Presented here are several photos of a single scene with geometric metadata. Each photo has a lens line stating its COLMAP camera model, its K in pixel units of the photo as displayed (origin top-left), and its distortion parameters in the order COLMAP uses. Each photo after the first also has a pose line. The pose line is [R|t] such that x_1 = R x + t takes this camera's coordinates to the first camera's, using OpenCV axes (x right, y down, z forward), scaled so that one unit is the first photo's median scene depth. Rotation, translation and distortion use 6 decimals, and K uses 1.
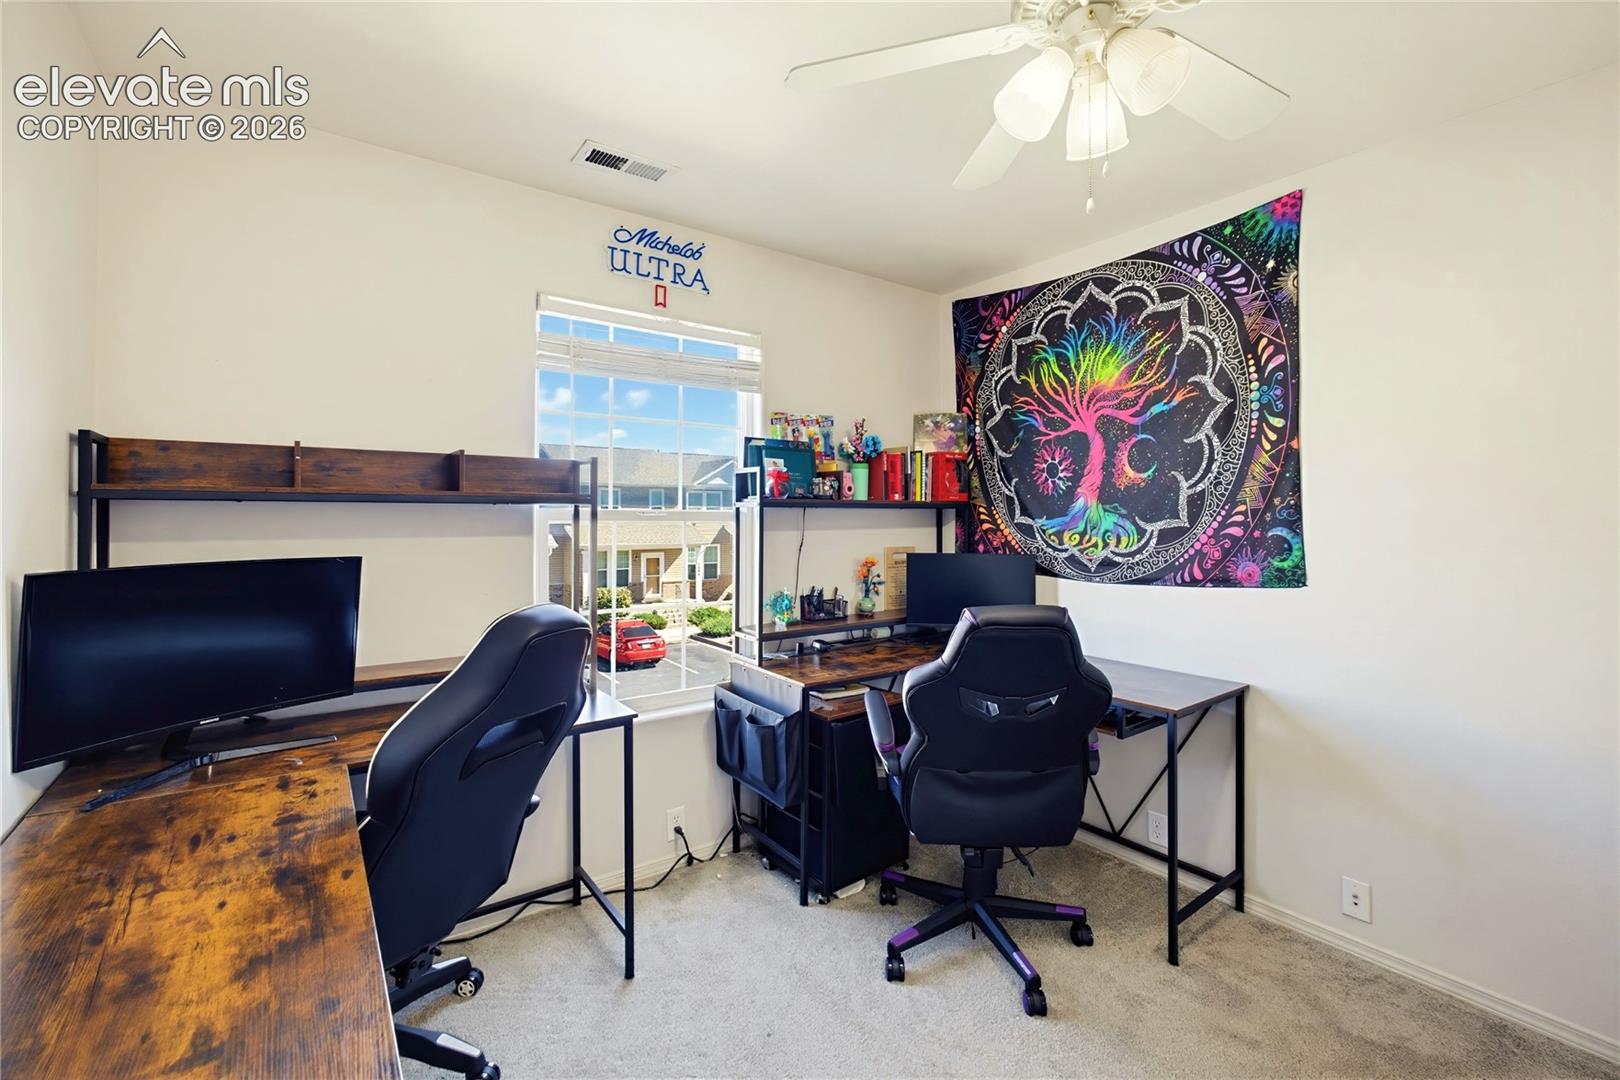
lens RADIAL K [[705.5, 0, 815.2], [0, 705.5, 512.5], [0, 0, 1]] dist [-0.010790, 0.002467]
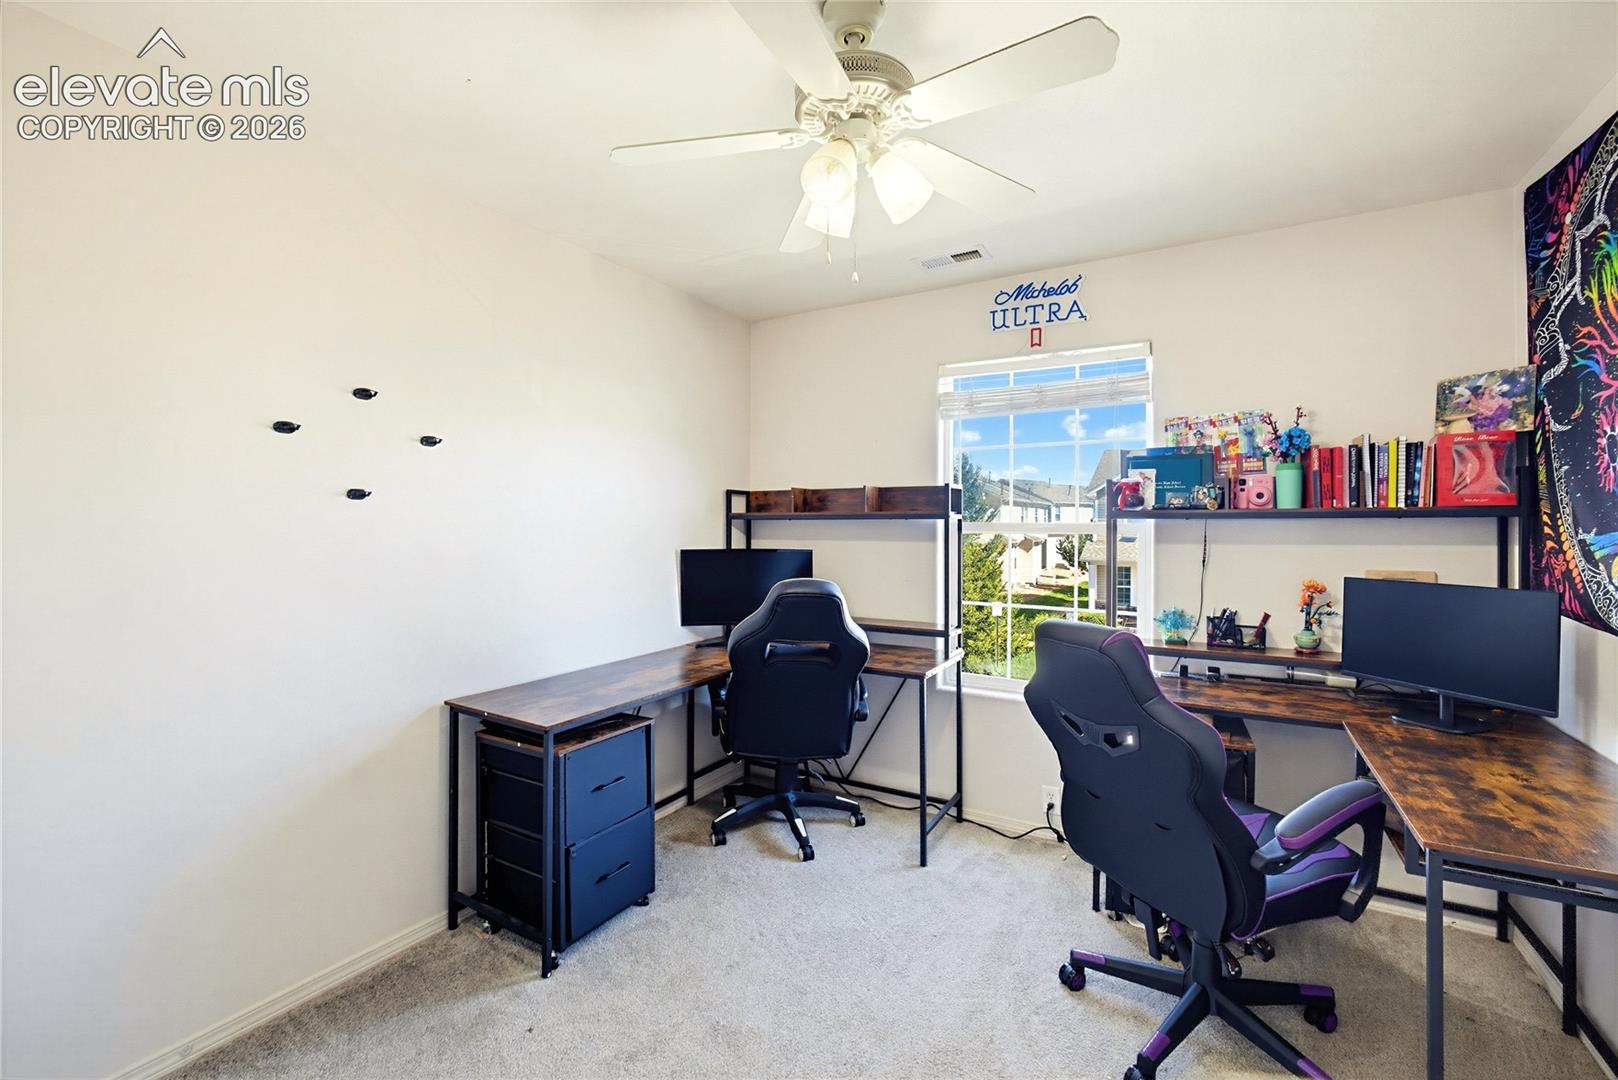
lens RADIAL K [[704.7, 0, 800.8], [0, 704.7, 528.1], [0, 0, 1]] dist [-0.010790, 0.002467]
pose [[0.378964, 0.001098, -0.925411, 0.603547], [0.001849, 0.999996, 0.001944, 0.002479], [0.925410, -0.002448, 0.378961, 0.175582]]
